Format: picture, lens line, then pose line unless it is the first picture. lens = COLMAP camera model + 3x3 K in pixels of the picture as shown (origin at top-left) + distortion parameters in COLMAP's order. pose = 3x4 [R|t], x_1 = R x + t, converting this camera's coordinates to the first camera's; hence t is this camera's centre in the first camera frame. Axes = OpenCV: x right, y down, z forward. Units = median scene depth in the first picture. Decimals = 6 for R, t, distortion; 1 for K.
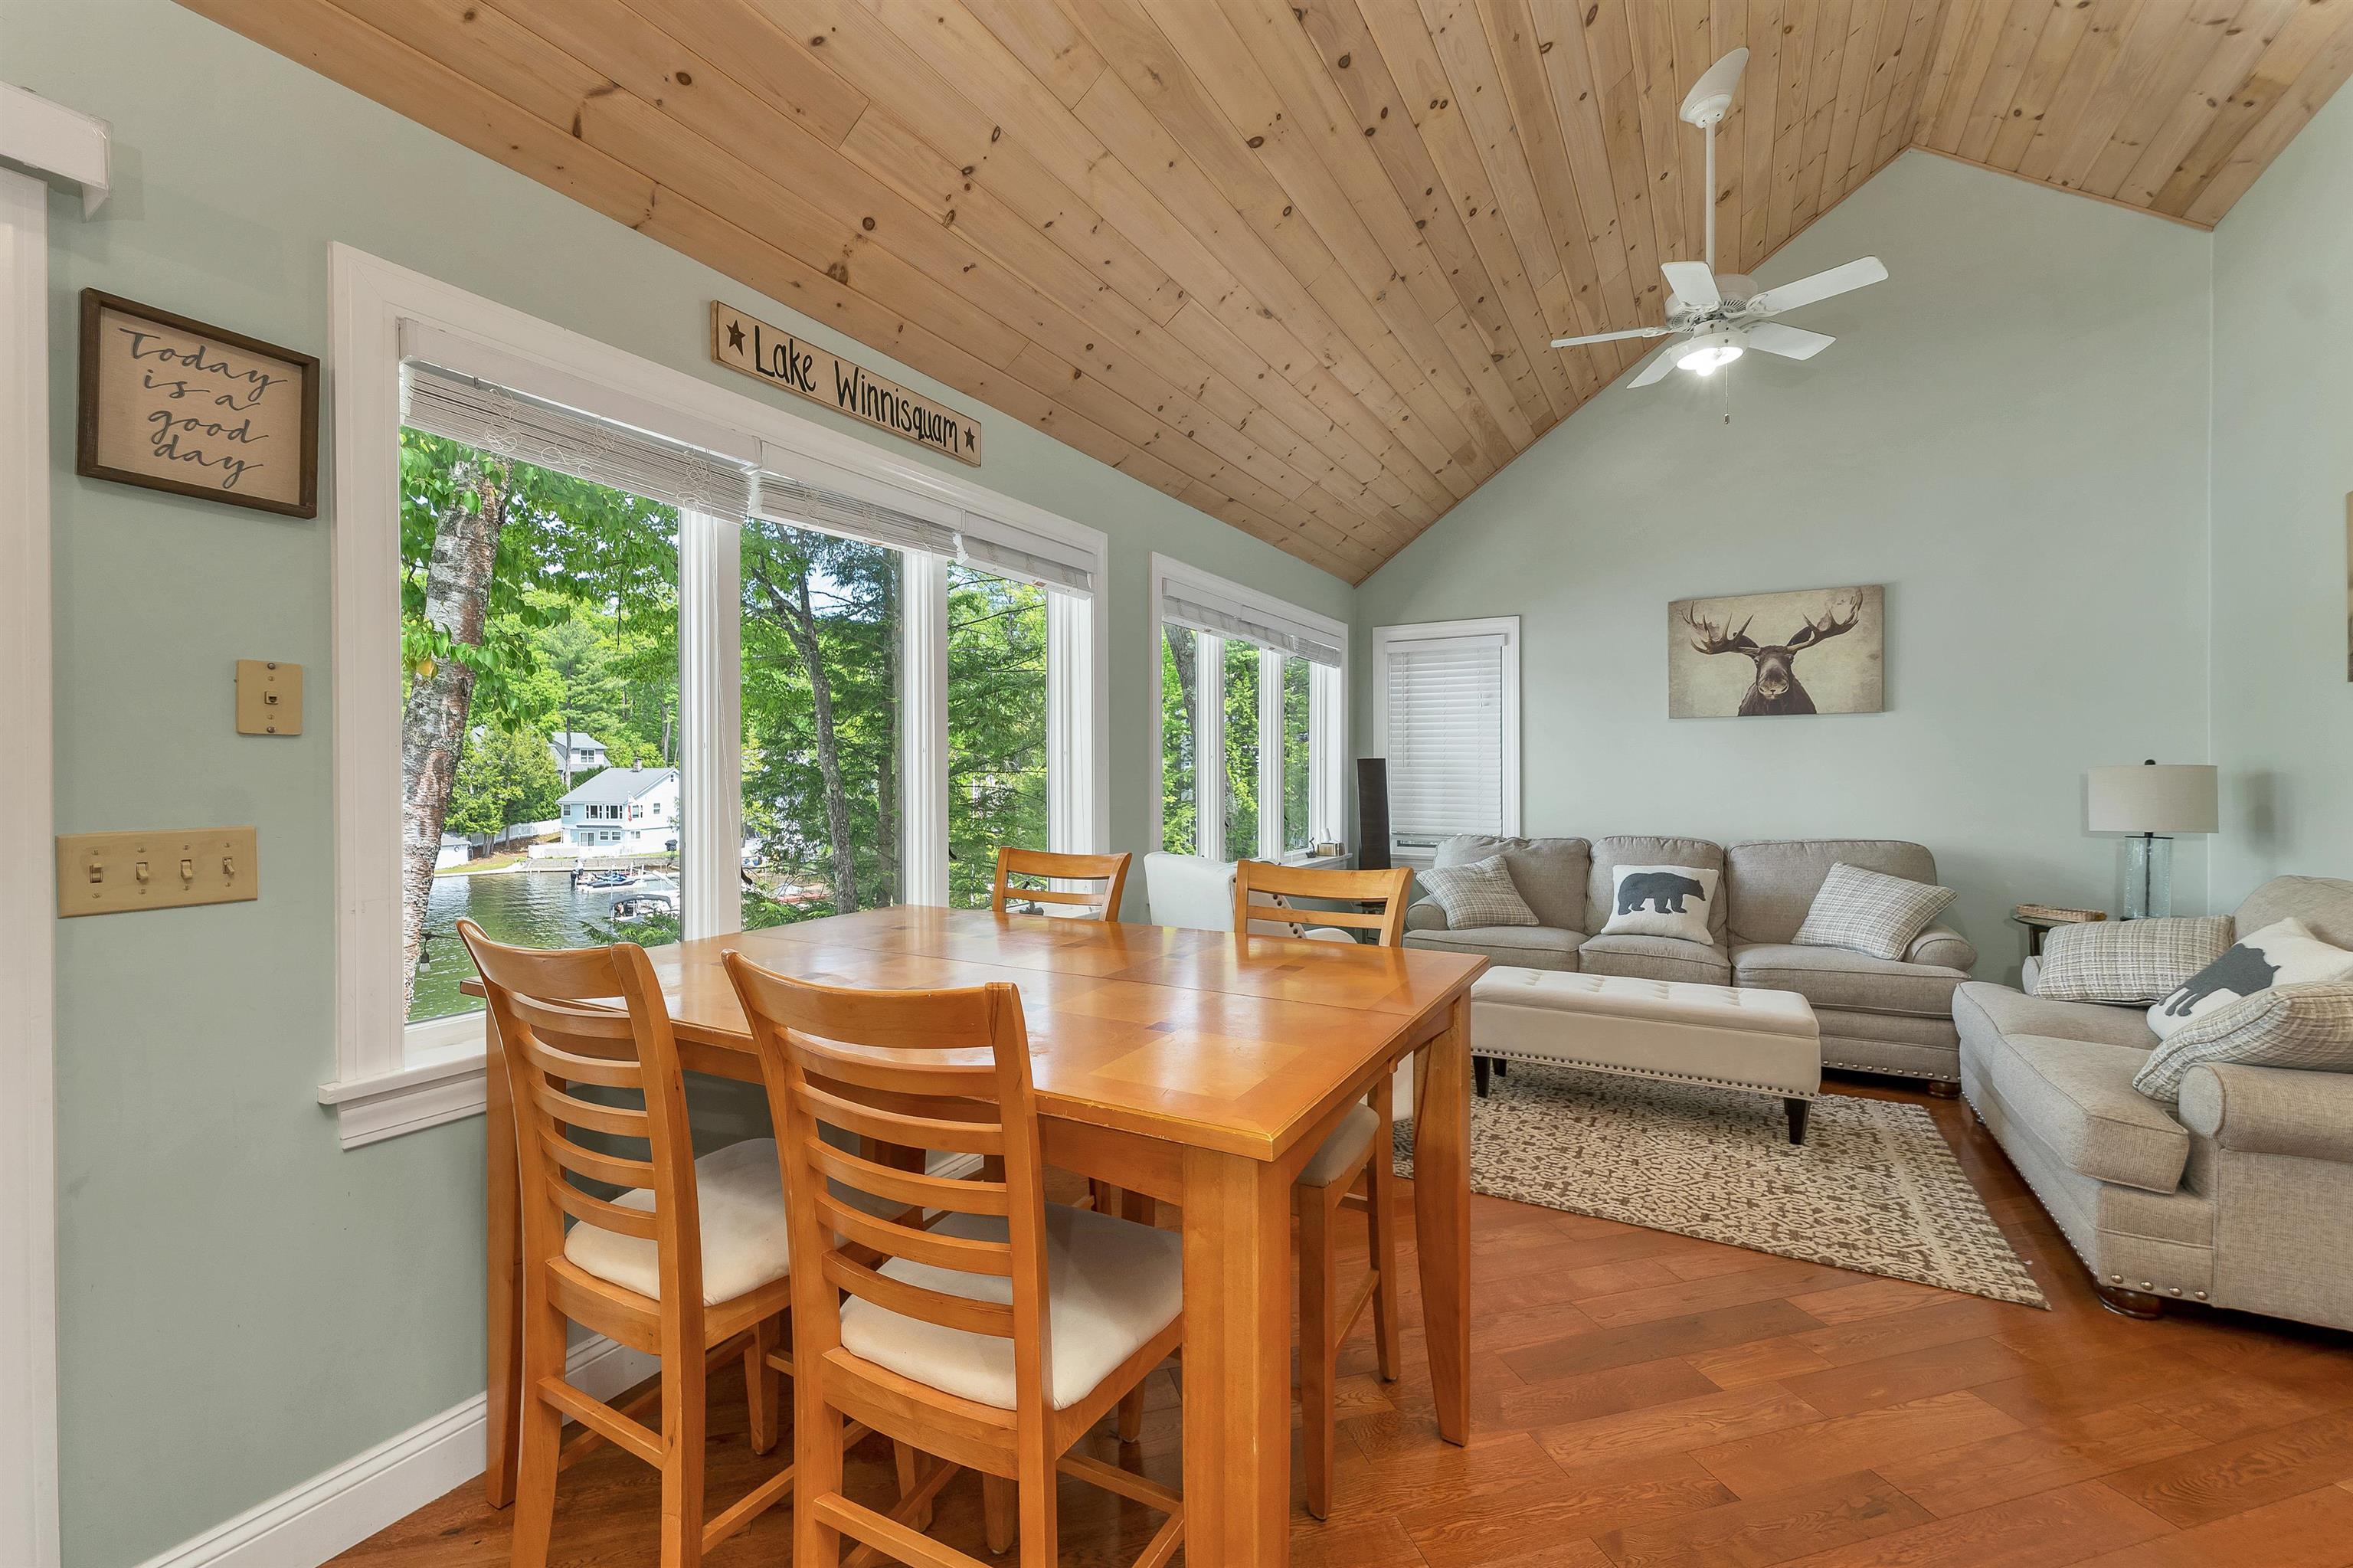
lens RADIAL K [[973.4, 0, 1171.2], [0, 973.4, 777.7], [0, 0, 1]] dist [0.002860, -0.000125]
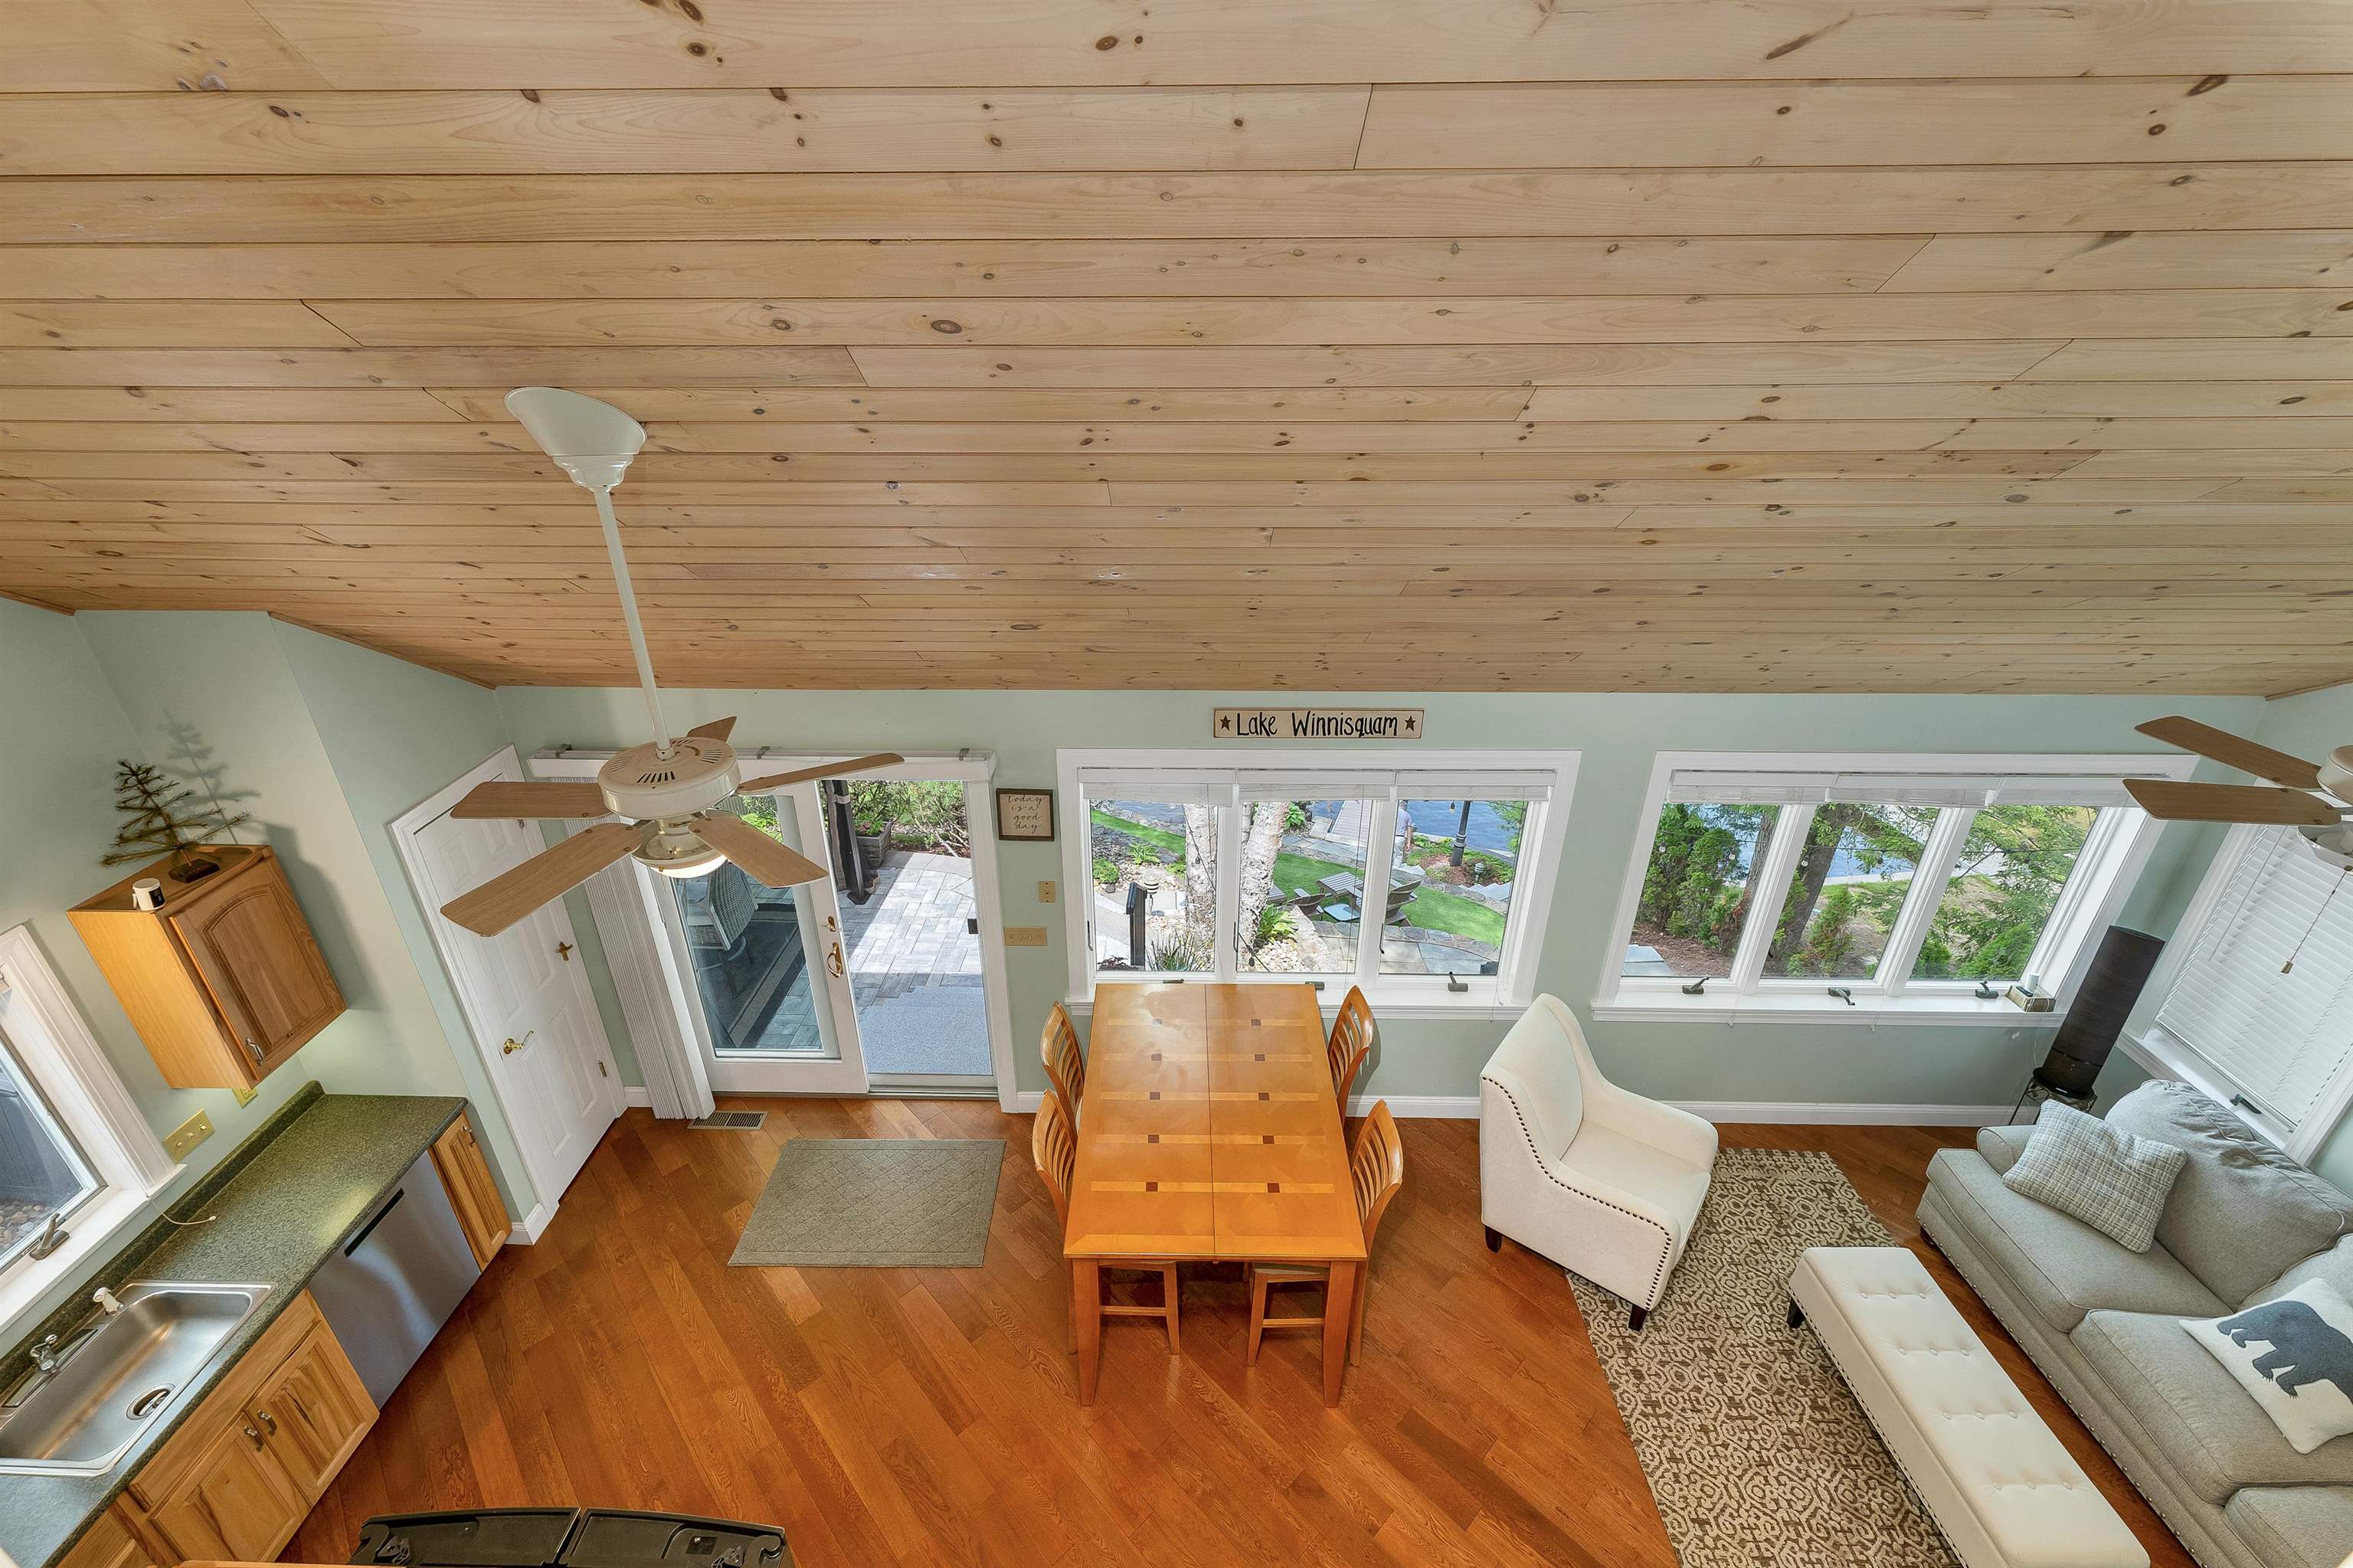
lens RADIAL K [[996.5, 0, 1159.8], [0, 996.5, 781.8], [0, 0, 1]] dist [0.003409, -0.000227]
pose [[0.474567, 0.393398, -0.787416, 0.581547], [-0.004922, 0.895740, 0.444551, -0.662739], [0.880206, -0.207094, 0.427024, 0.020726]]
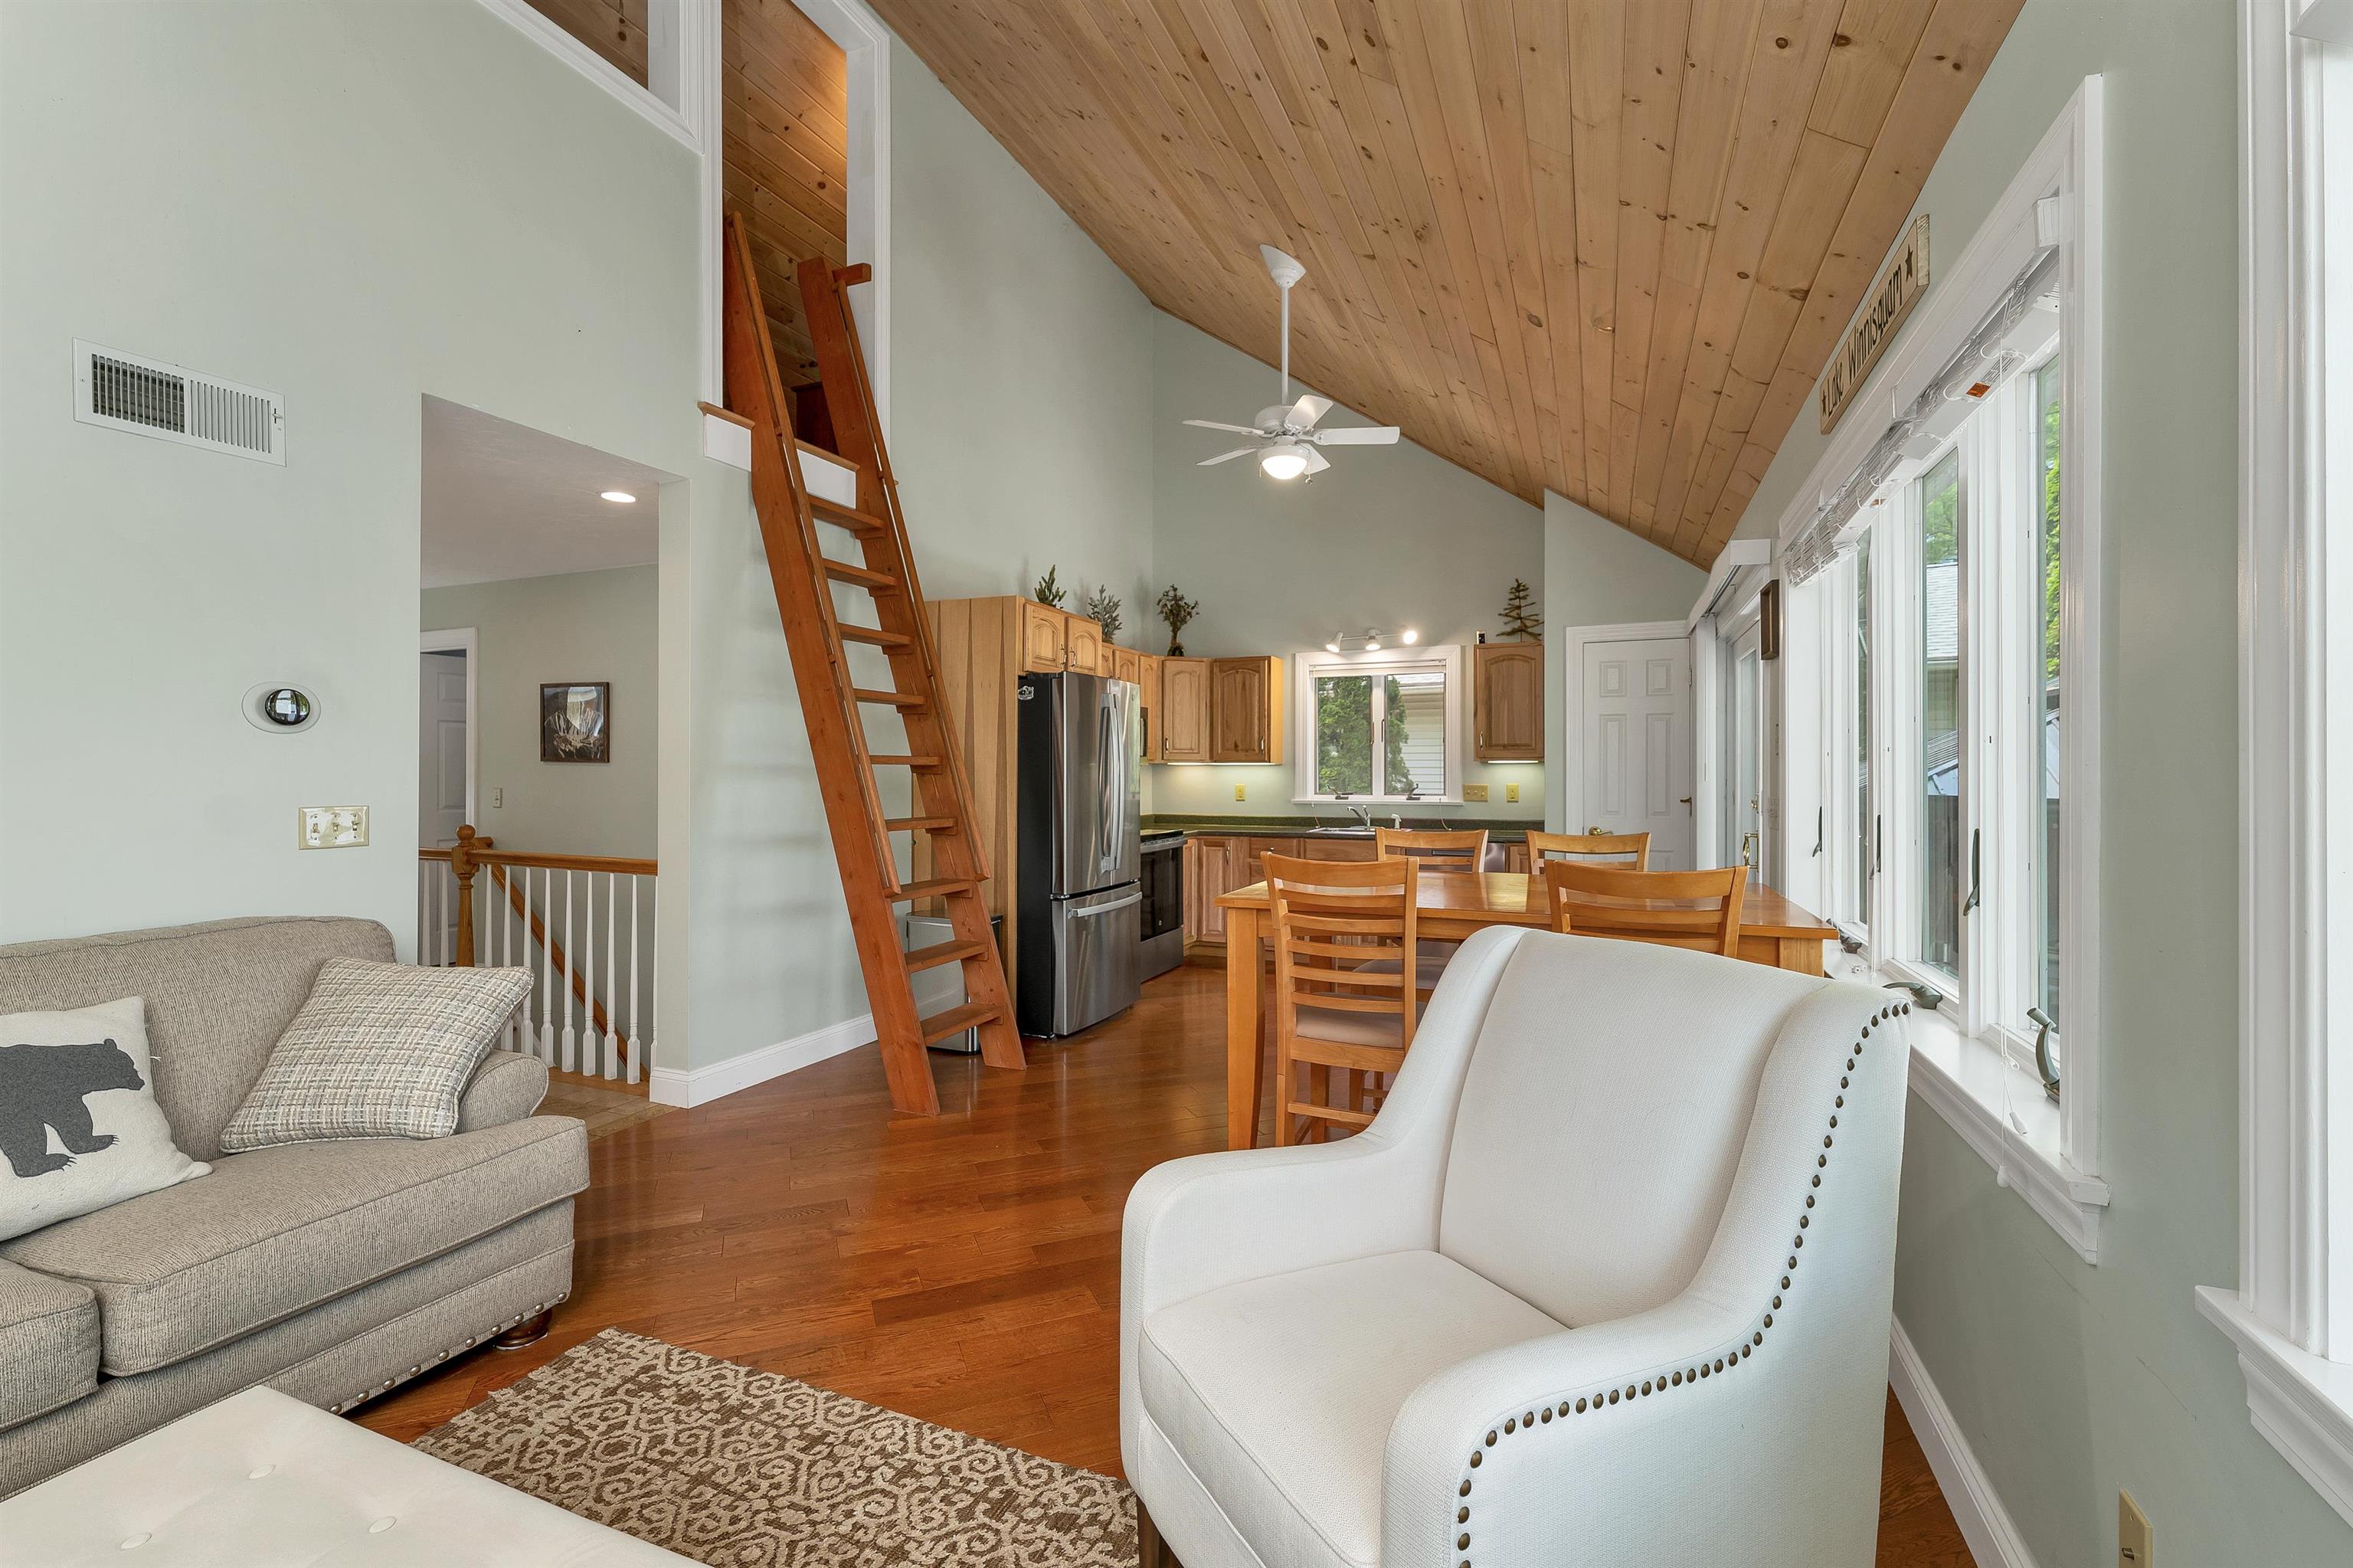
lens RADIAL K [[991.9, 0, 1174.5], [0, 991.9, 767.8], [0, 0, 1]] dist [0.002265, -0.000261]
pose [[-0.993841, 0.002371, -0.110794, 0.255853], [0.002220, 0.999996, 0.001485, -0.008997], [0.110797, 0.001230, -0.993842, 1.158228]]
